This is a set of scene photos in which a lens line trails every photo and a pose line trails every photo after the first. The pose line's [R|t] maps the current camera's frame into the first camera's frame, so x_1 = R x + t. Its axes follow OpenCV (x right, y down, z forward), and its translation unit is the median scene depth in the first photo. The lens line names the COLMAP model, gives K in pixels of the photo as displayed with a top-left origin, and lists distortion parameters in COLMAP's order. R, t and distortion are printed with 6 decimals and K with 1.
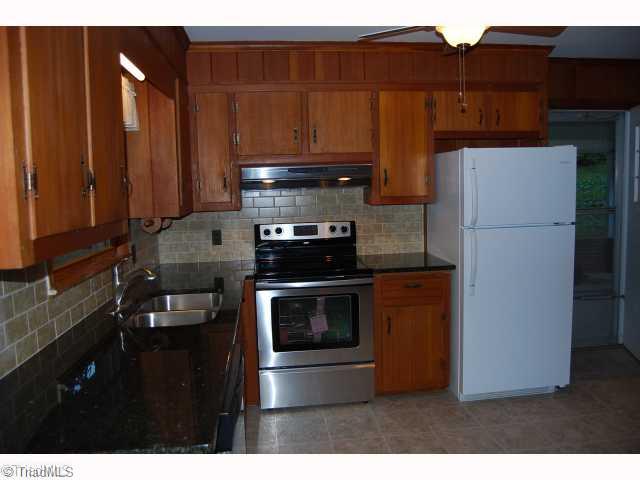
lens RADIAL K [[505.8, 0, 320.9], [0, 505.8, 229.4], [0, 0, 1]] dist [-0.088543, 0.003690]
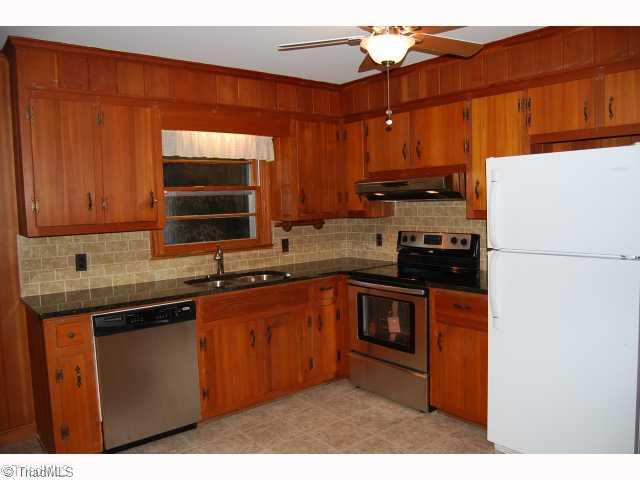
lens RADIAL K [[505.8, 0, 320.9], [0, 505.8, 229.4], [0, 0, 1]] dist [-0.088543, 0.003690]
pose [[0.541231, 0.061382, -0.838631, 0.754914], [-0.053972, 0.997811, 0.038200, -0.049426], [0.839140, 0.024587, 0.543360, 0.246655]]
